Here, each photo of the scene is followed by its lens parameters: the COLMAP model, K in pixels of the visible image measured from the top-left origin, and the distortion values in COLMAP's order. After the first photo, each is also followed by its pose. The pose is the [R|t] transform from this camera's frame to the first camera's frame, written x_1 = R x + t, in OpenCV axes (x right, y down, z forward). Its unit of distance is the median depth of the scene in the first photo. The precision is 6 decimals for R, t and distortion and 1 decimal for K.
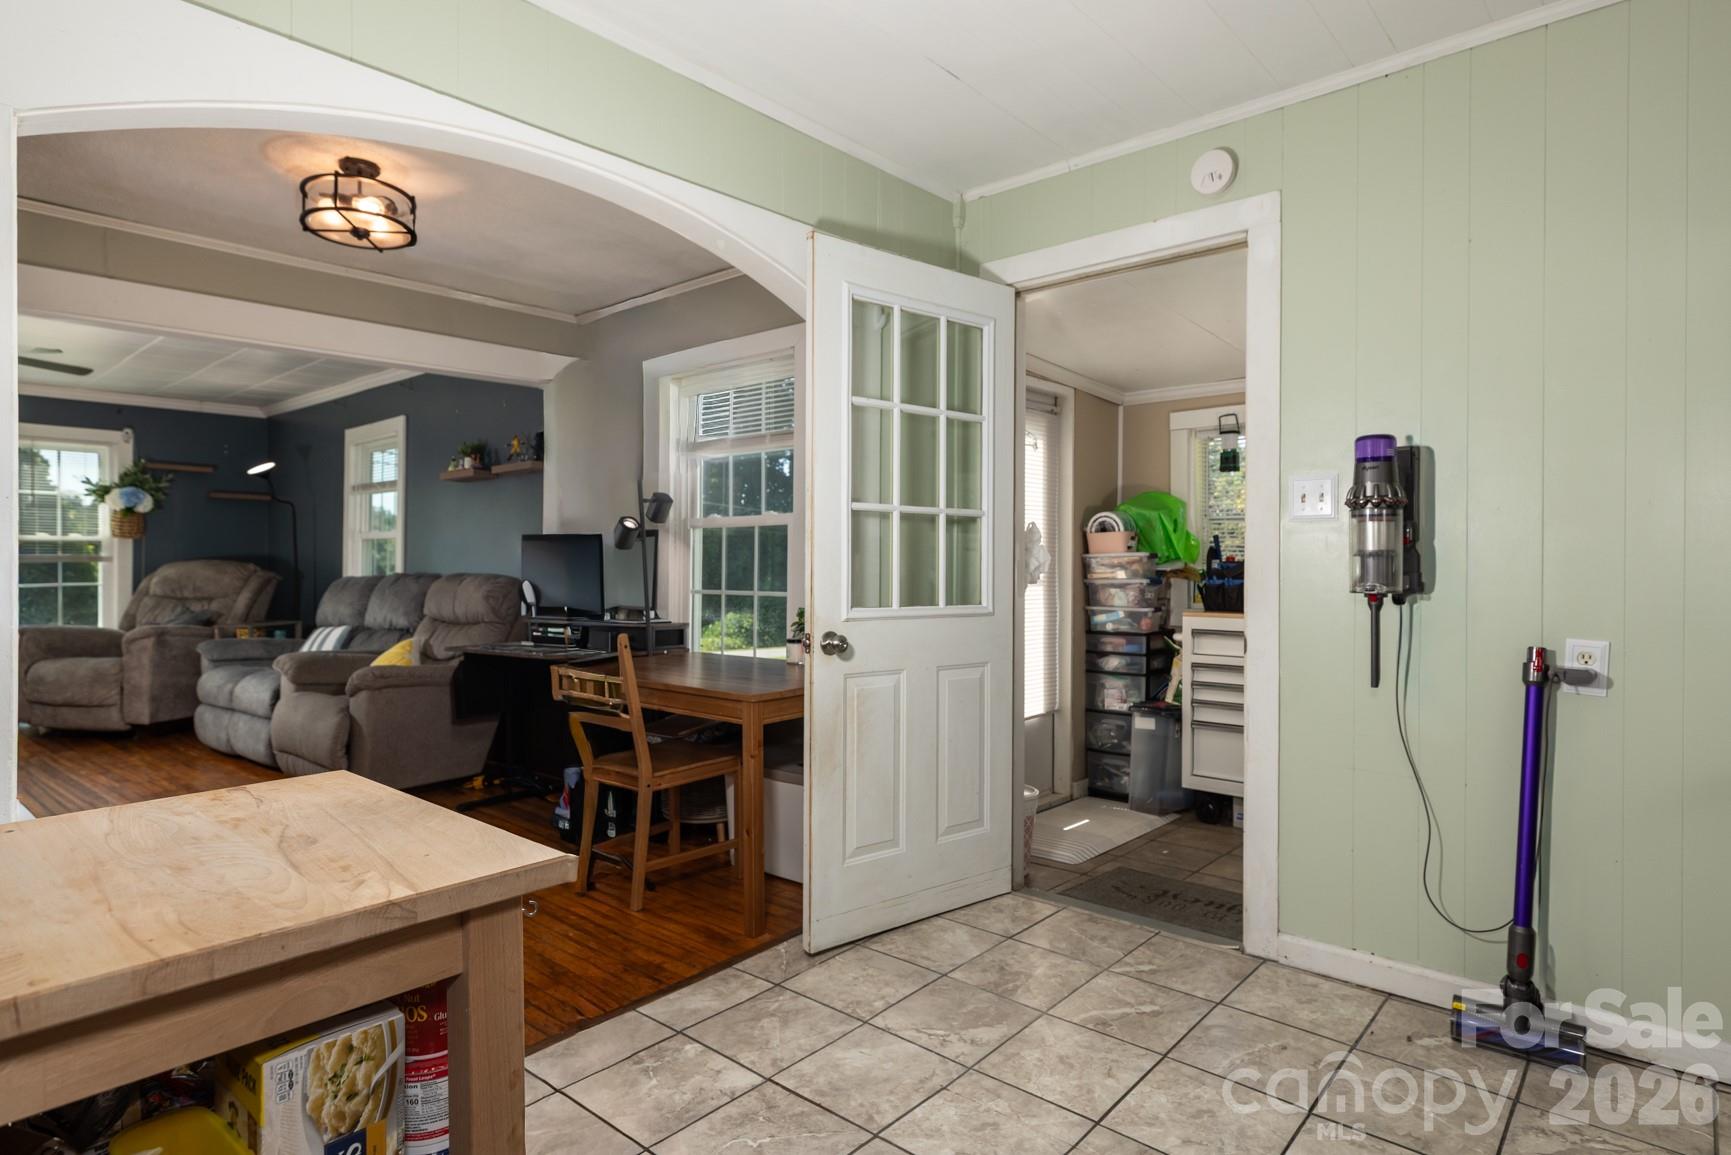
lens RADIAL K [[940.8, 0, 904.2], [0, 940.8, 566.4], [0, 0, 1]] dist [-0.005573, 0.003948]
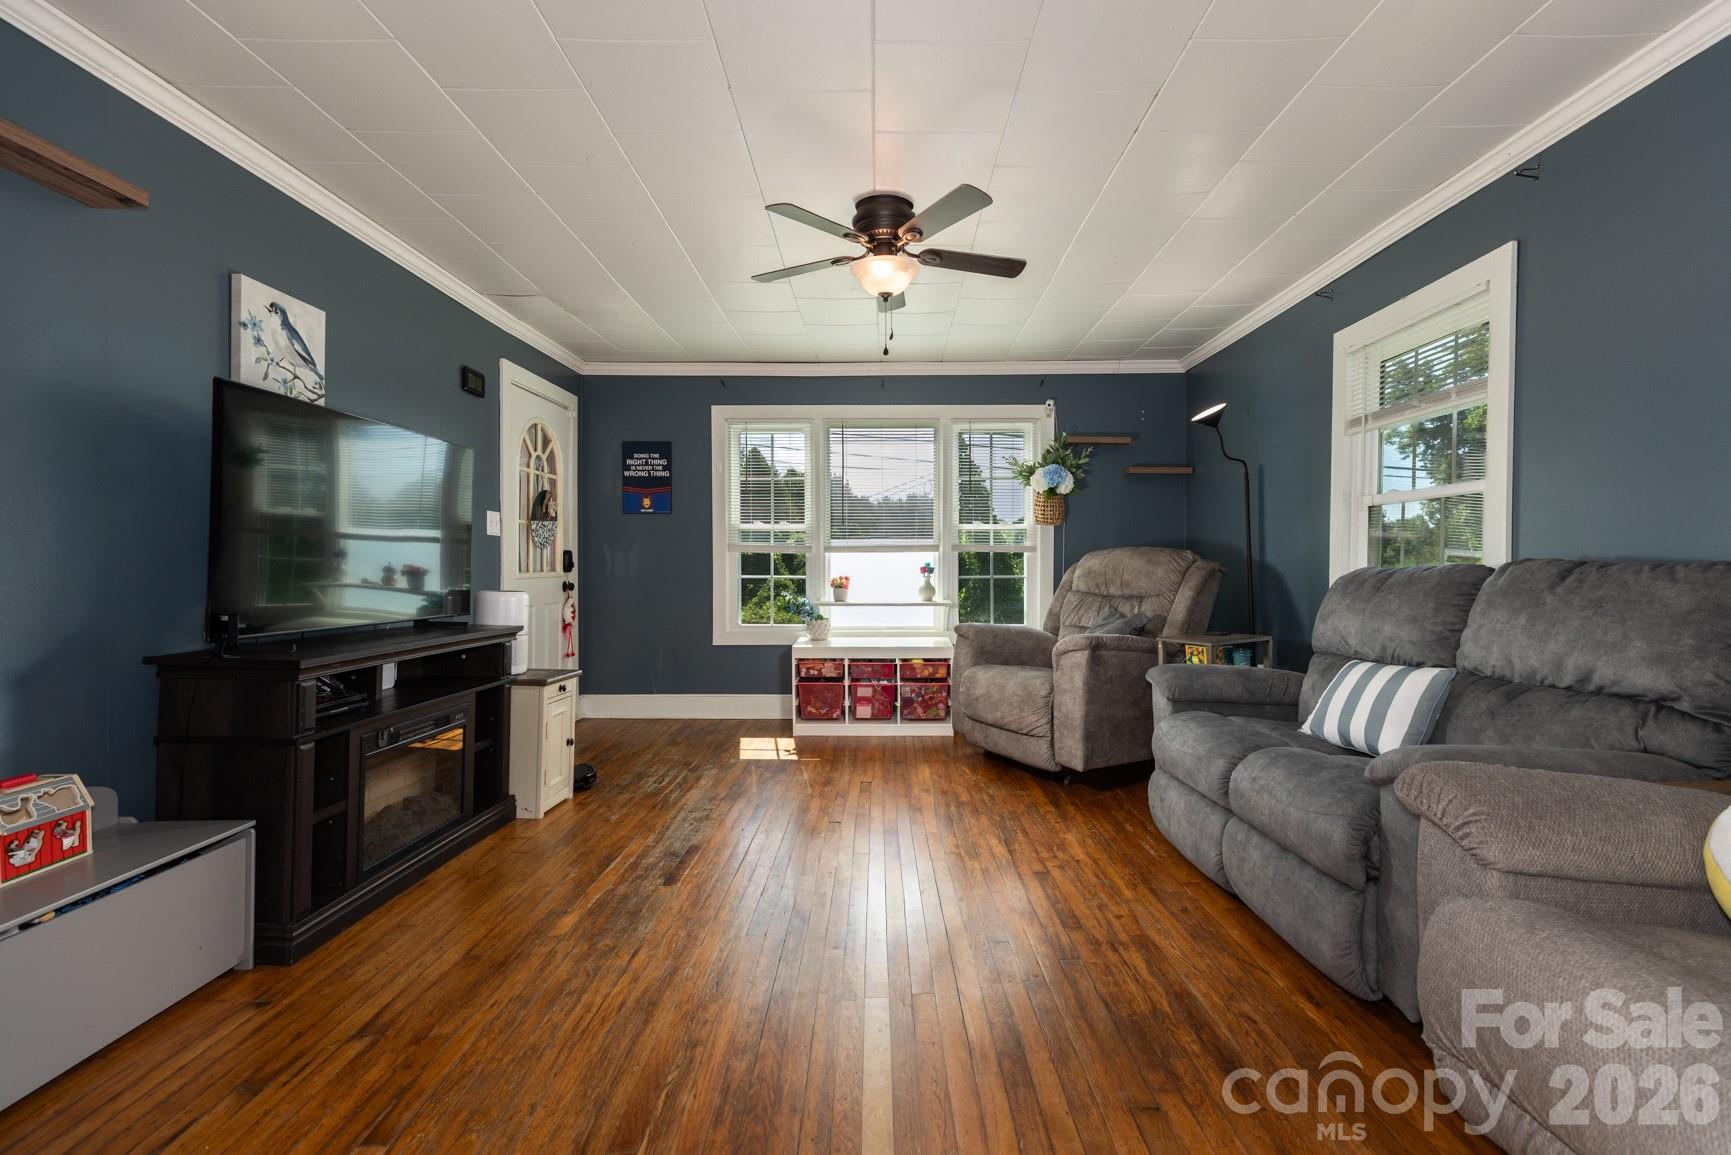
lens RADIAL K [[763.2, 0, 883.9], [0, 763.2, 569.6], [0, 0, 1]] dist [0.004404, -0.001325]
pose [[0.639007, 0.003098, -0.769194, -0.453207], [0.000187, 0.999991, 0.004183, 0.010569], [0.769201, -0.002816, 0.639001, 0.510493]]
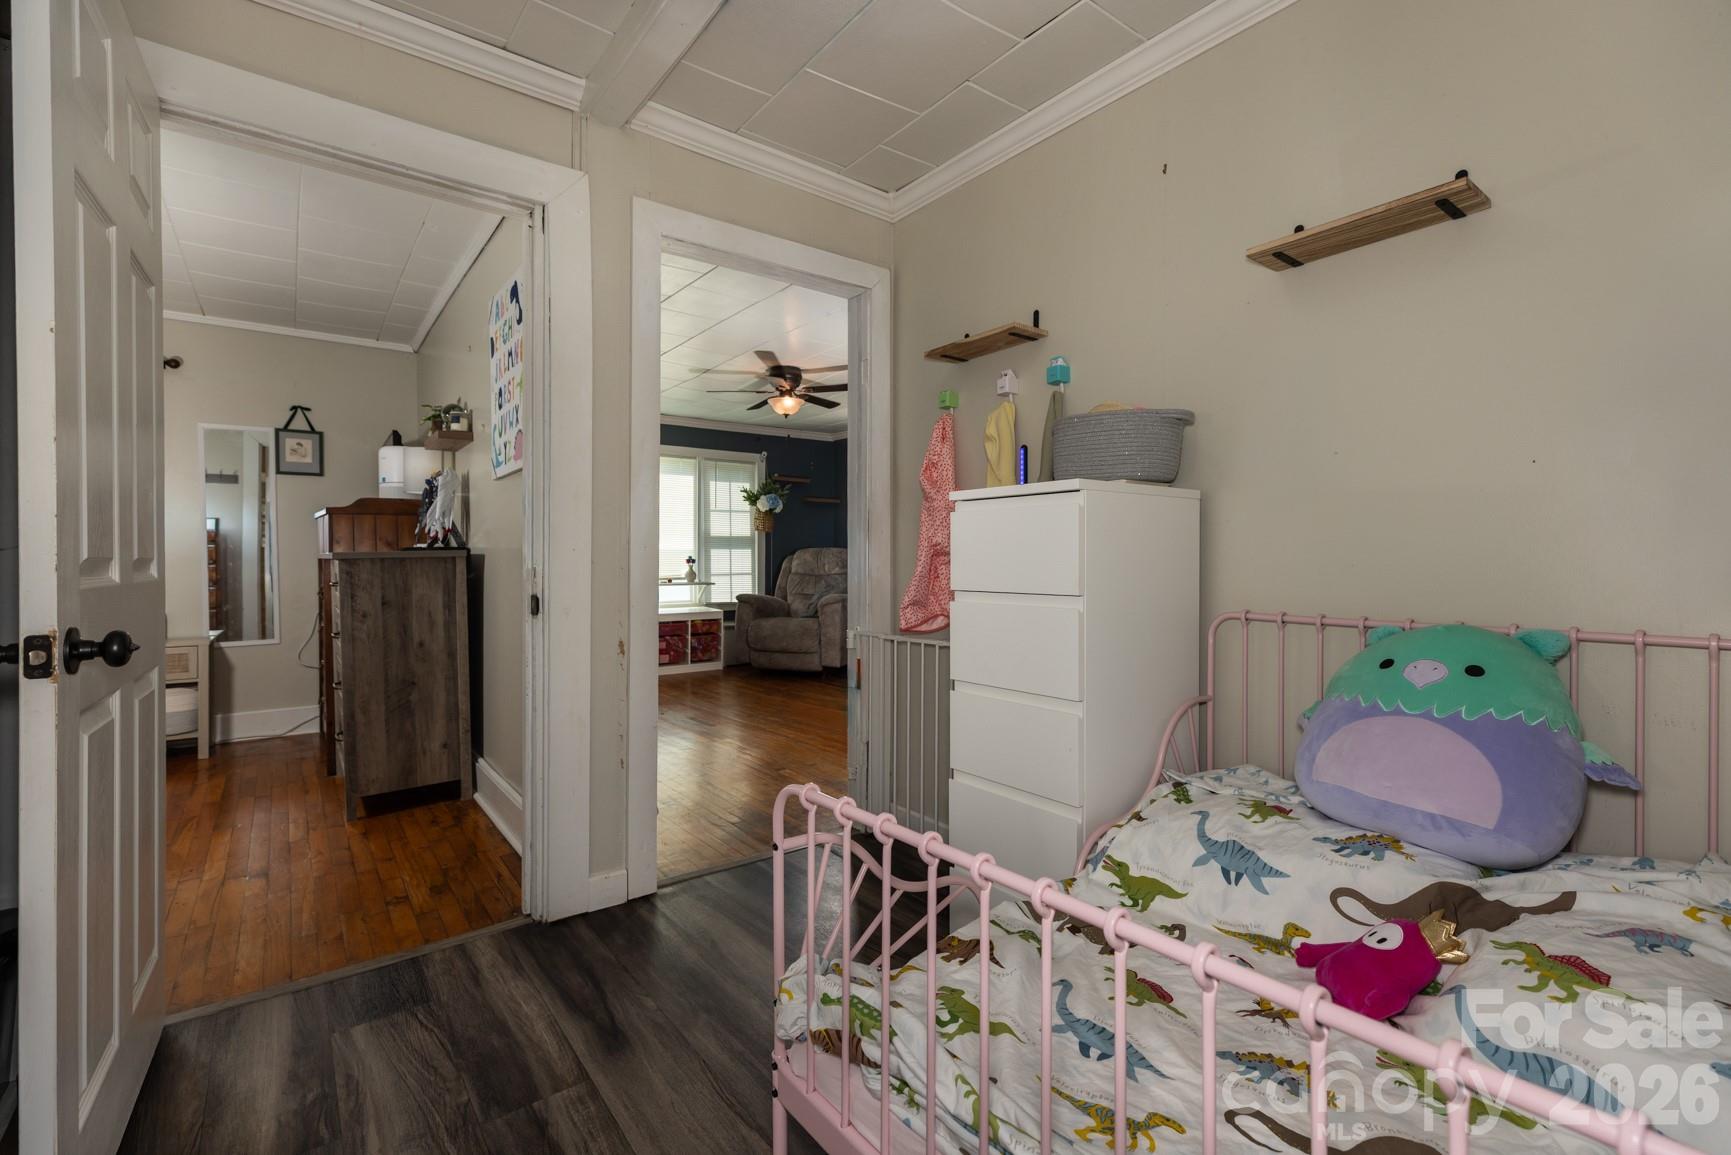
lens RADIAL K [[763.2, 0, 868.3], [0, 763.2, 572.7], [0, 0, 1]] dist [0.004404, -0.001325]
pose [[0.975216, -0.002877, -0.221235, -0.522950], [0.005866, 0.999900, 0.012855, 0.019016], [0.221176, -0.013834, 0.975136, -0.060974]]
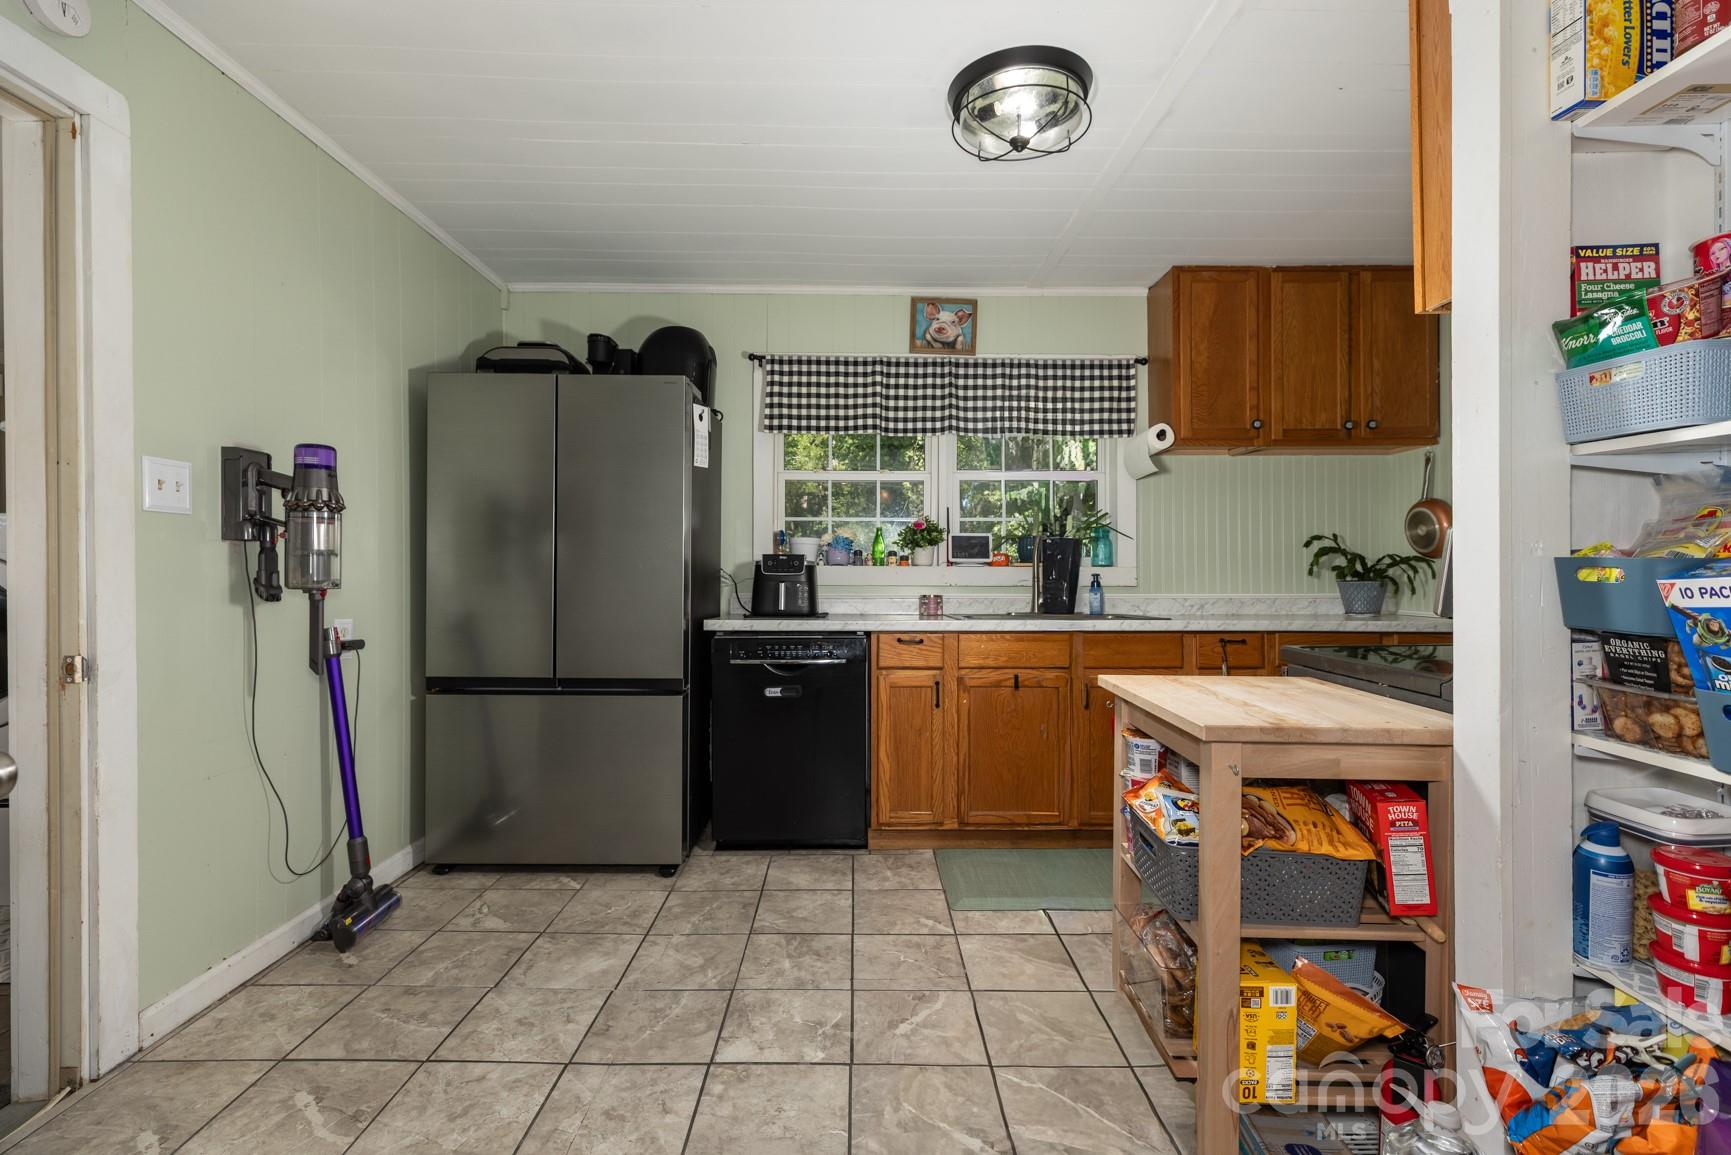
lens RADIAL K [[763.2, 0, 859.7], [0, 763.2, 571.5], [0, 0, 1]] dist [0.004404, -0.001325]
pose [[-0.647283, -0.003752, 0.762241, -0.237550], [-0.000337, 0.999989, 0.004636, 0.000998], [-0.762250, 0.002744, -0.647277, 0.442351]]
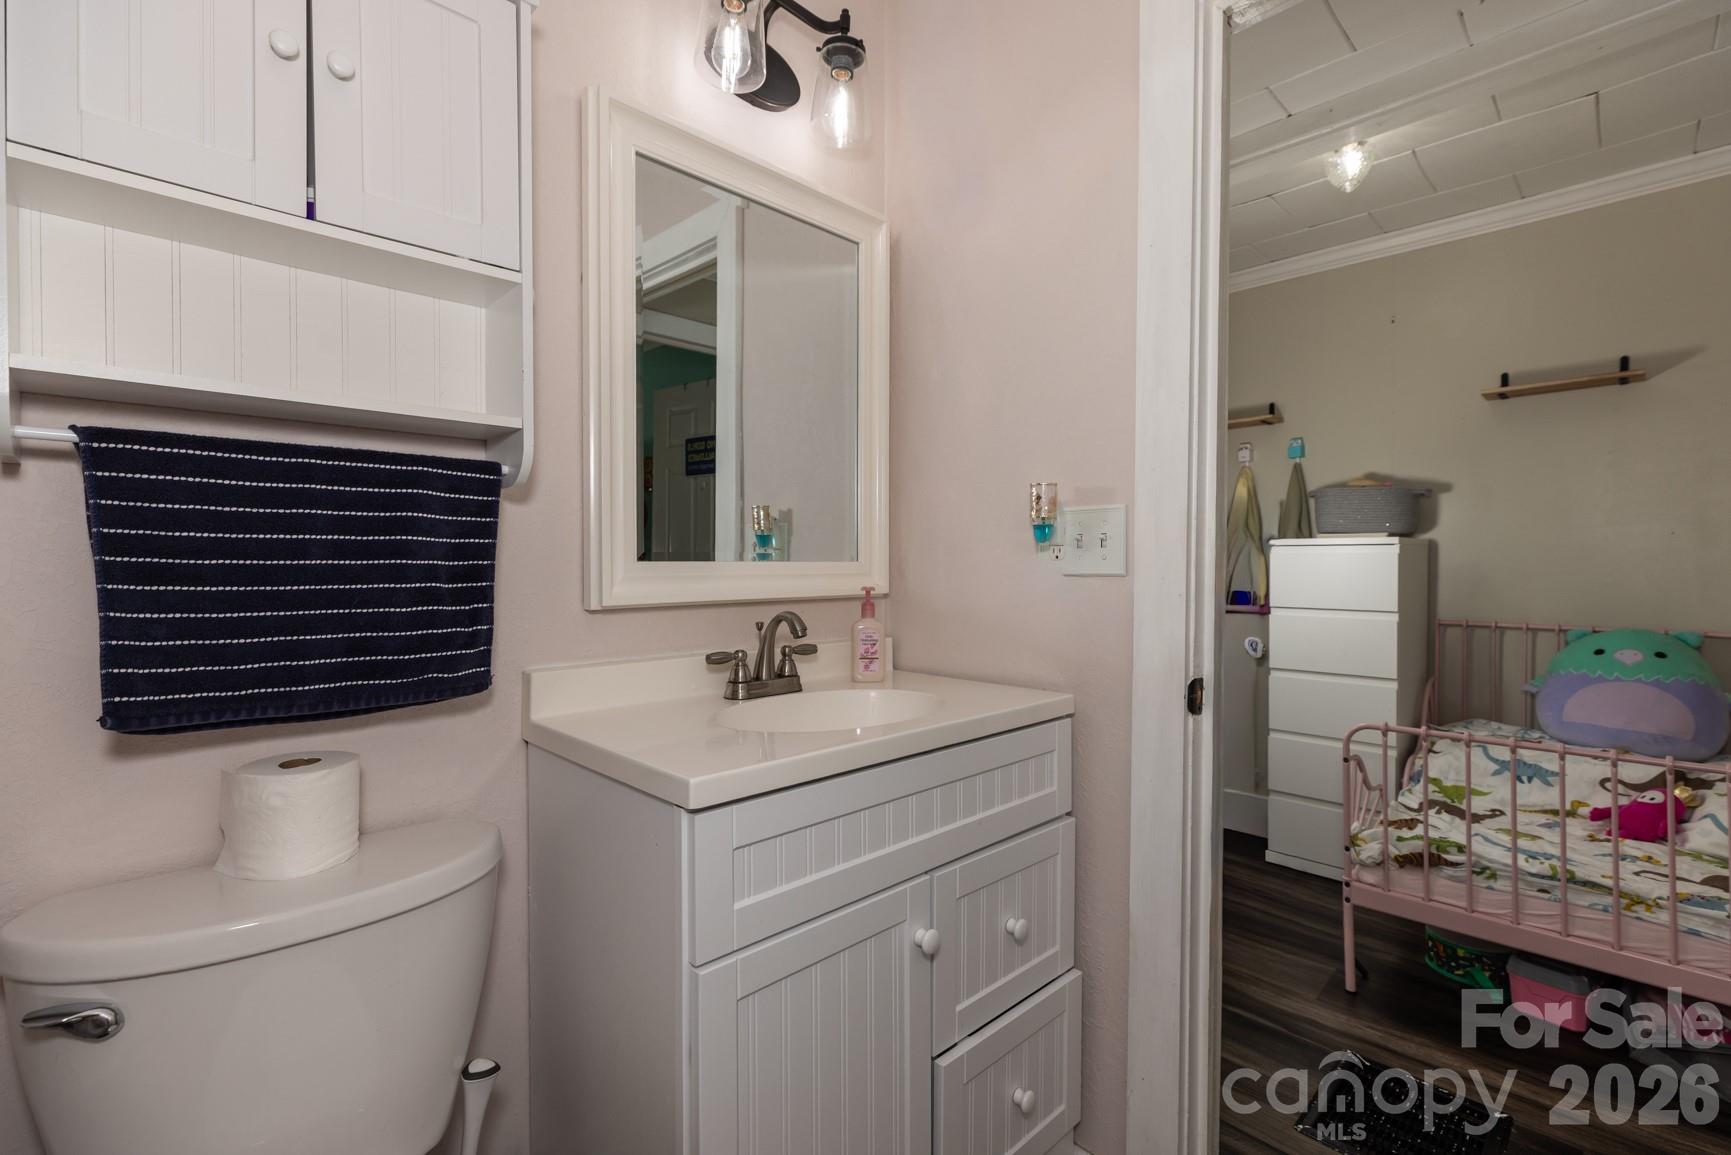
lens RADIAL K [[763.2, 0, 862.8], [0, 763.2, 578.5], [0, 0, 1]] dist [0.004404, -0.001325]
pose [[0.995963, 0.000154, -0.089760, -0.844019], [0.001397, 0.999851, 0.017217, 0.000700], [0.089750, -0.017273, 0.995815, -0.281541]]
